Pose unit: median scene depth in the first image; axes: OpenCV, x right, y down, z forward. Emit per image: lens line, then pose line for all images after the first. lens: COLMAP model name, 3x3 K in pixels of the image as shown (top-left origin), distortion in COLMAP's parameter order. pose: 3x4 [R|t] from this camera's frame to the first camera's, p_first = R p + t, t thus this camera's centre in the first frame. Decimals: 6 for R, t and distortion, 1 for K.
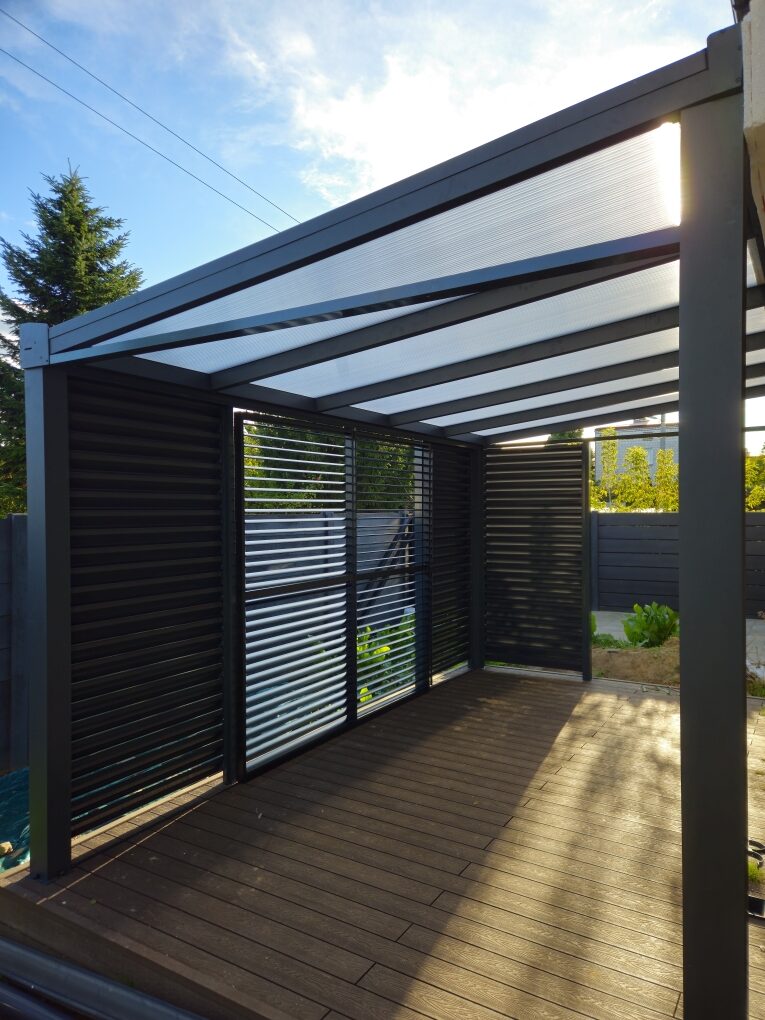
lens RADIAL K [[686.3, 0, 402.9], [0, 686.3, 516.7], [0, 0, 1]] dist [0.046569, -0.001842]
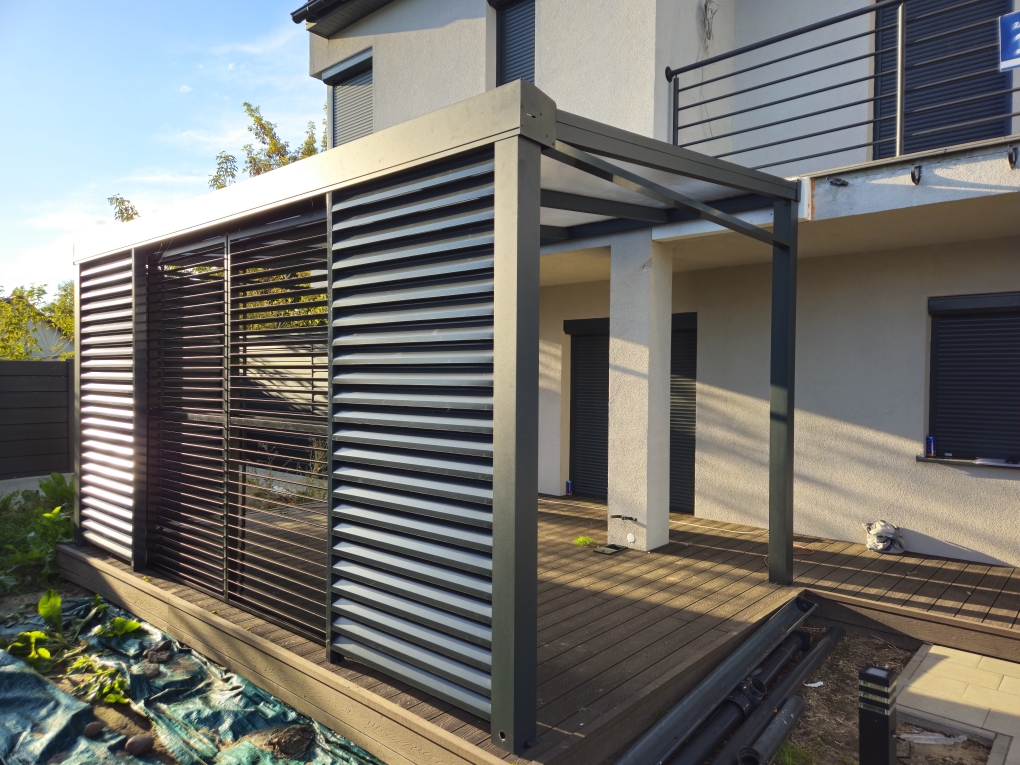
lens RADIAL K [[686.3, 0, 510.0], [0, 686.3, 382.5], [0, 0, 1]] dist [0.046569, -0.001842]
pose [[0.174526, -0.004974, 0.984640, -0.640608], [0.003459, 0.999984, 0.004439, 0.038174], [-0.984646, 0.002631, 0.174541, 0.420261]]
